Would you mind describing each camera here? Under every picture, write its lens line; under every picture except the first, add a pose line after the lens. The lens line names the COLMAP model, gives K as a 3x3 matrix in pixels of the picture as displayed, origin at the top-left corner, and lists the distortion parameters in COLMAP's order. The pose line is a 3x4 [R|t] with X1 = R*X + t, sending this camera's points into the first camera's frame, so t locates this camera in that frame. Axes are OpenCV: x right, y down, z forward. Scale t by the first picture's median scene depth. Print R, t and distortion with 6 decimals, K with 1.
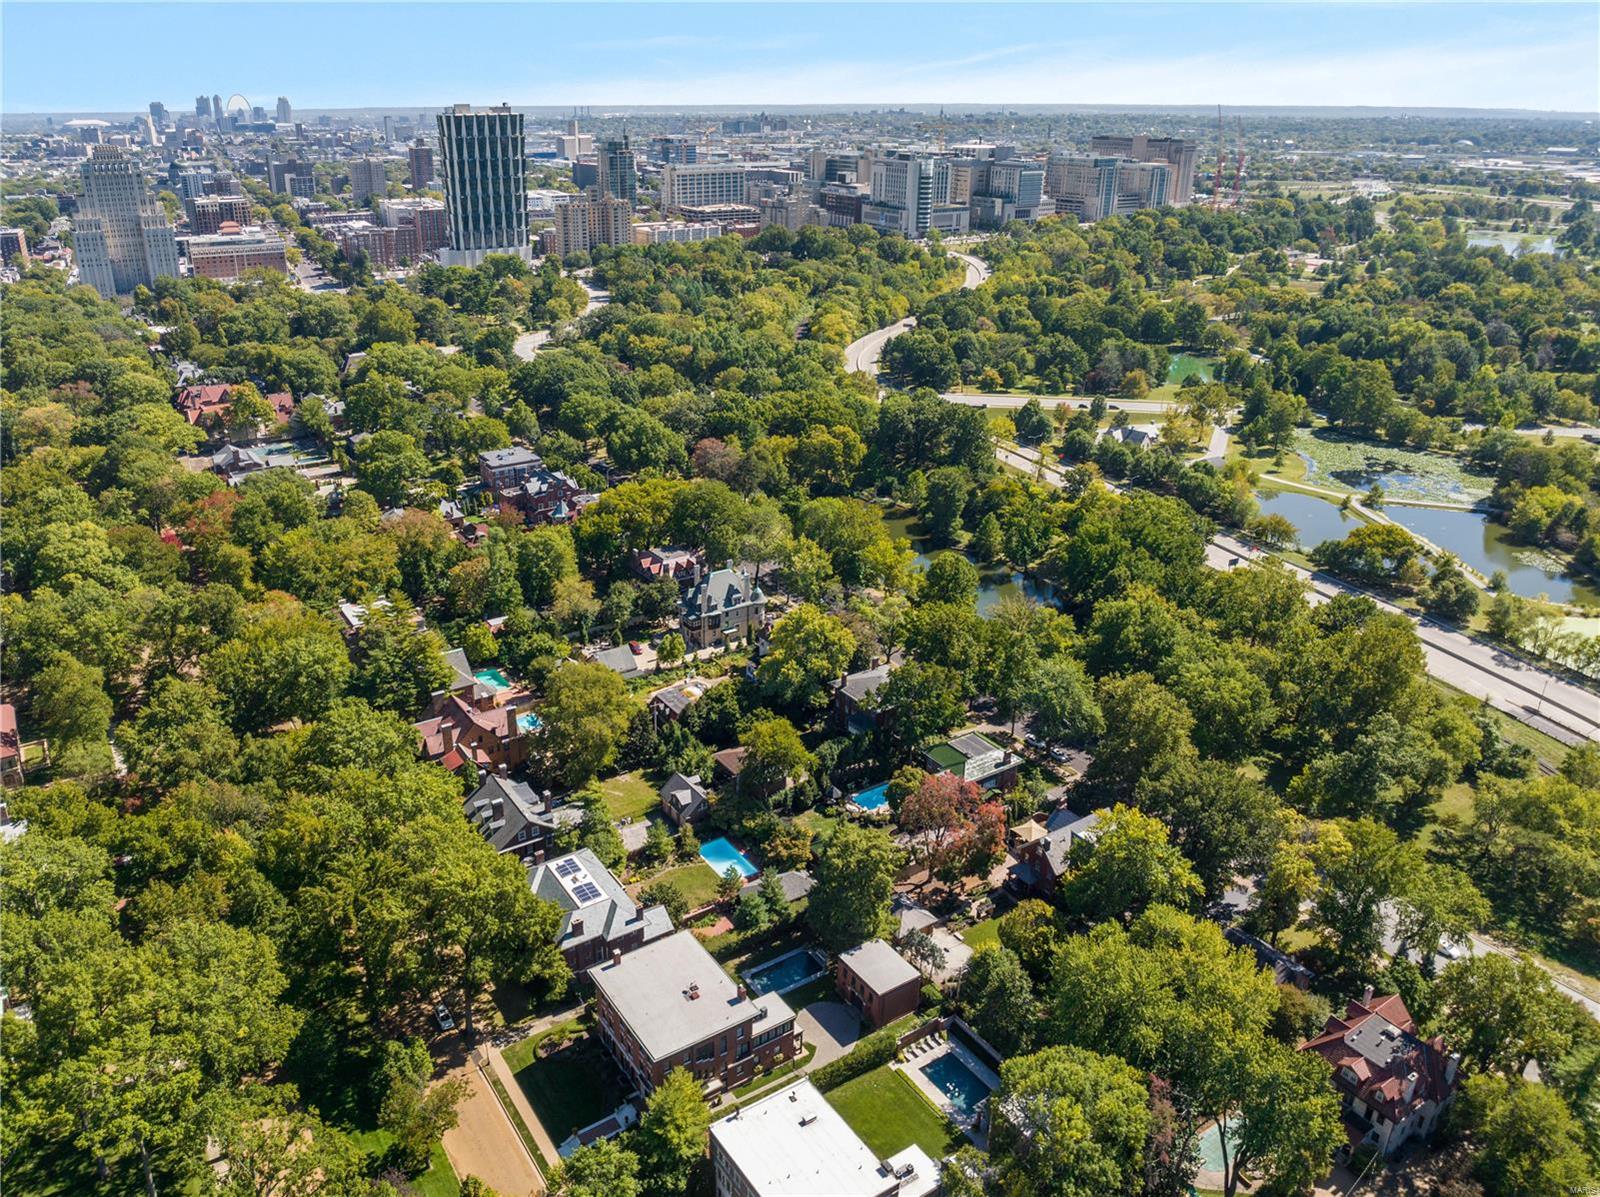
lens RADIAL K [[1108.5, 0, 790.4], [0, 1108.5, 591.8], [0, 0, 1]] dist [-0.035514, -0.002425]
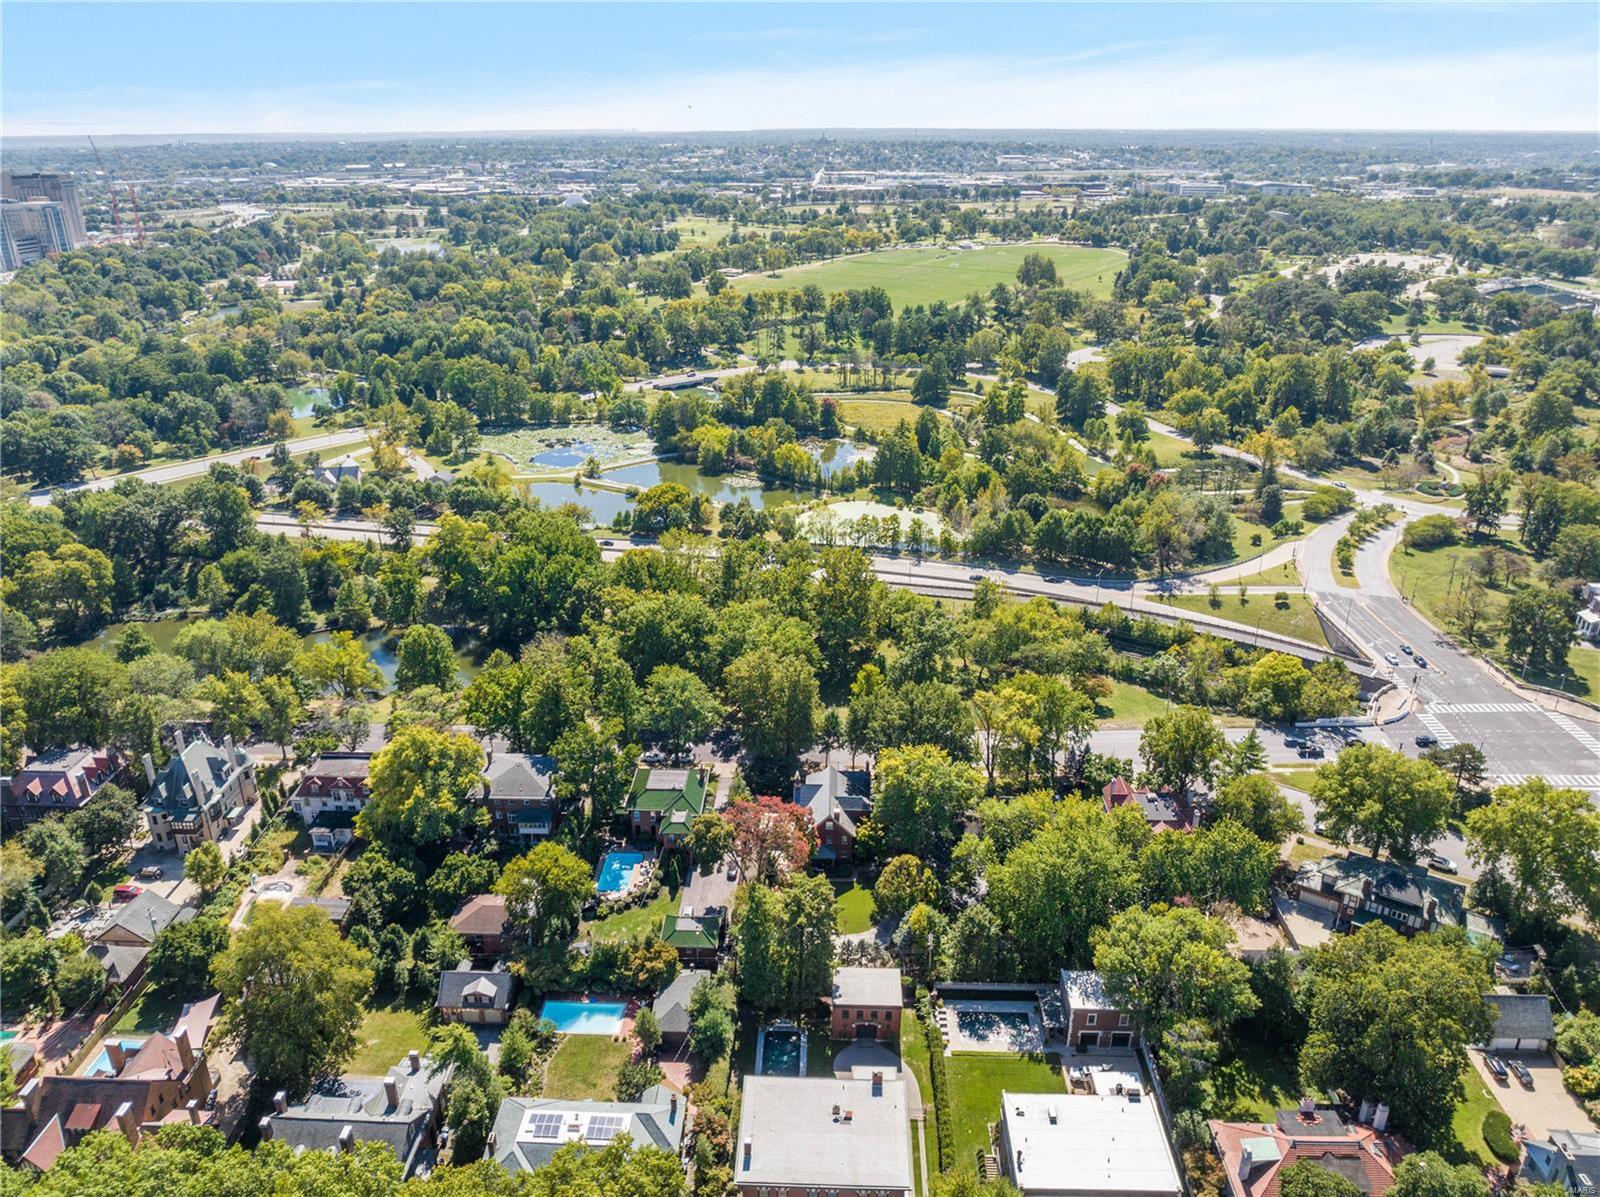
lens RADIAL K [[1059.1, 0, 800.0], [0, 1059.1, 598.5], [0, 0, 1]] dist [-0.038038, 0.003570]
pose [[0.600946, -0.322620, 0.731287, -0.229620], [0.321507, 0.935209, 0.148380, -0.065028], [-0.731777, 0.145945, 0.665735, 0.149468]]
